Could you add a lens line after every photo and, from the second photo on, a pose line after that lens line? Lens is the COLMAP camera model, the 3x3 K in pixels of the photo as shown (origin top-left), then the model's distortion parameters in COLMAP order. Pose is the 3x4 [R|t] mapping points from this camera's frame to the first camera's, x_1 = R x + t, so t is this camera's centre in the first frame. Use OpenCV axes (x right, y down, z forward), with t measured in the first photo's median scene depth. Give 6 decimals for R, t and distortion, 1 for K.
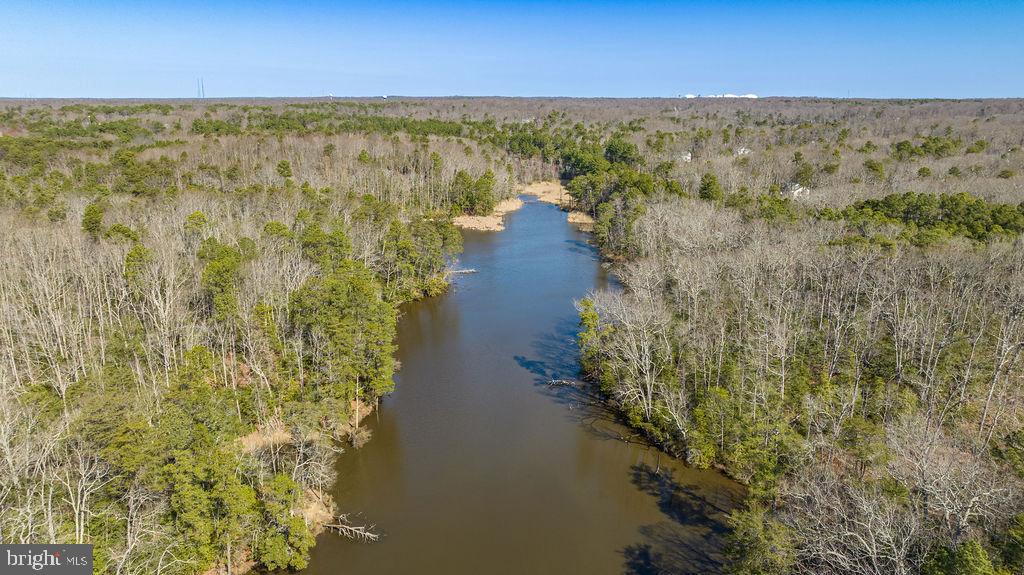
lens RADIAL K [[694.5, 0, 509.4], [0, 694.5, 285.9], [0, 0, 1]] dist [-0.034730, 0.004434]
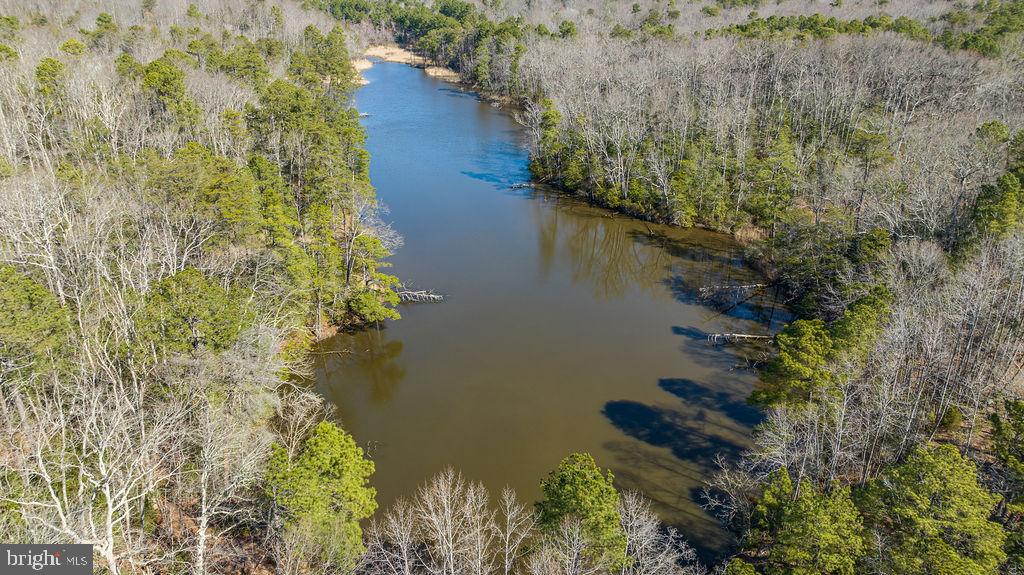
lens RADIAL K [[694.5, 0, 514.1], [0, 694.5, 289.9], [0, 0, 1]] dist [-0.034730, 0.004434]
pose [[0.961220, -0.112998, 0.251569, -0.257076], [0.069765, 0.982165, 0.174596, 0.132962], [-0.266811, -0.150275, 0.951961, -0.010867]]
